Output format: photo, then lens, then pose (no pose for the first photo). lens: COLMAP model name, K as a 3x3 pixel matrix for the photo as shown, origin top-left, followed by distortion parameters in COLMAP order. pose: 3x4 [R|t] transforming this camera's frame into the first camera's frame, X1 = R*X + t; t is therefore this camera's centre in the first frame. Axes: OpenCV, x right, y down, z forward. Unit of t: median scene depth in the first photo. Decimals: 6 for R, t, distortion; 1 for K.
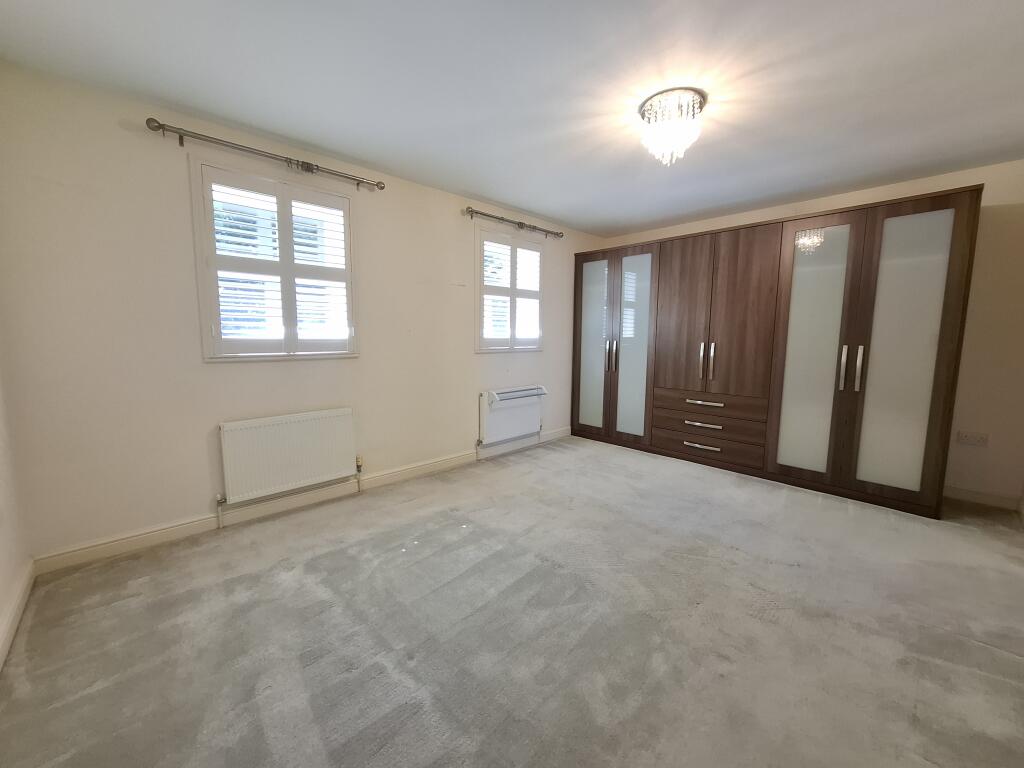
lens RADIAL K [[406.2, 0, 542.8], [0, 406.2, 374.6], [0, 0, 1]] dist [-0.023398, 0.000054]
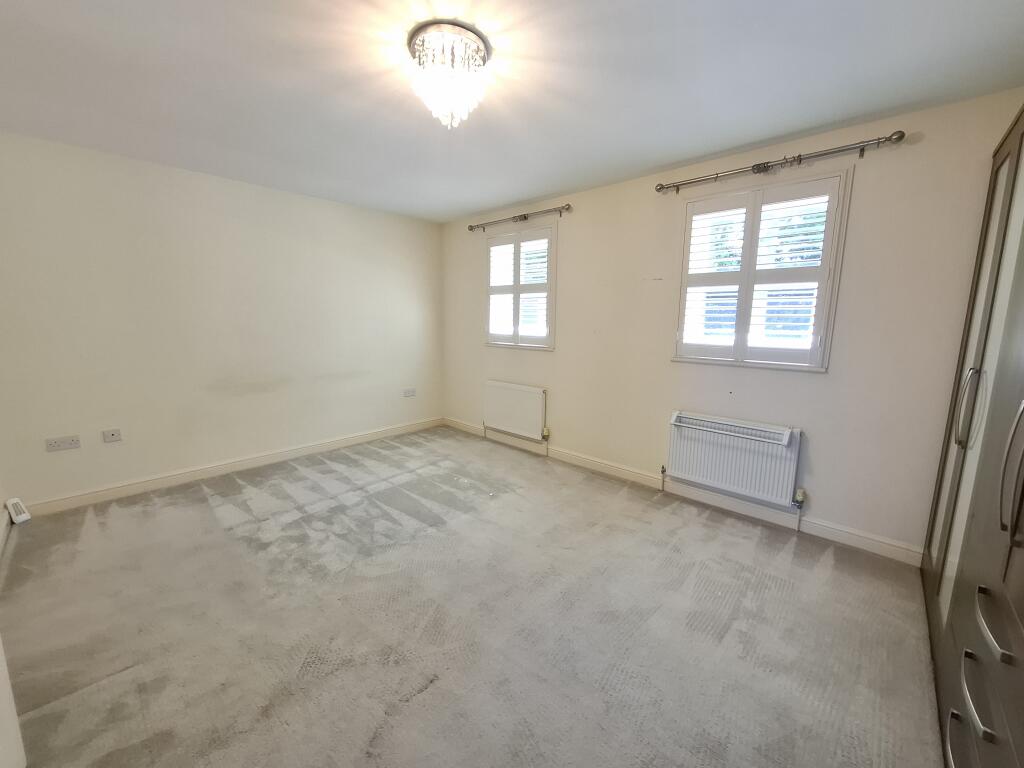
lens RADIAL K [[402.4, 0, 512.0], [0, 402.4, 384.0], [0, 0, 1]] dist [0.000264, 0.000151]
pose [[0.016444, 0.125141, -0.992003, 0.837557], [-0.137344, 0.983015, 0.121731, -0.080909], [0.990387, 0.134243, 0.033352, 0.875704]]
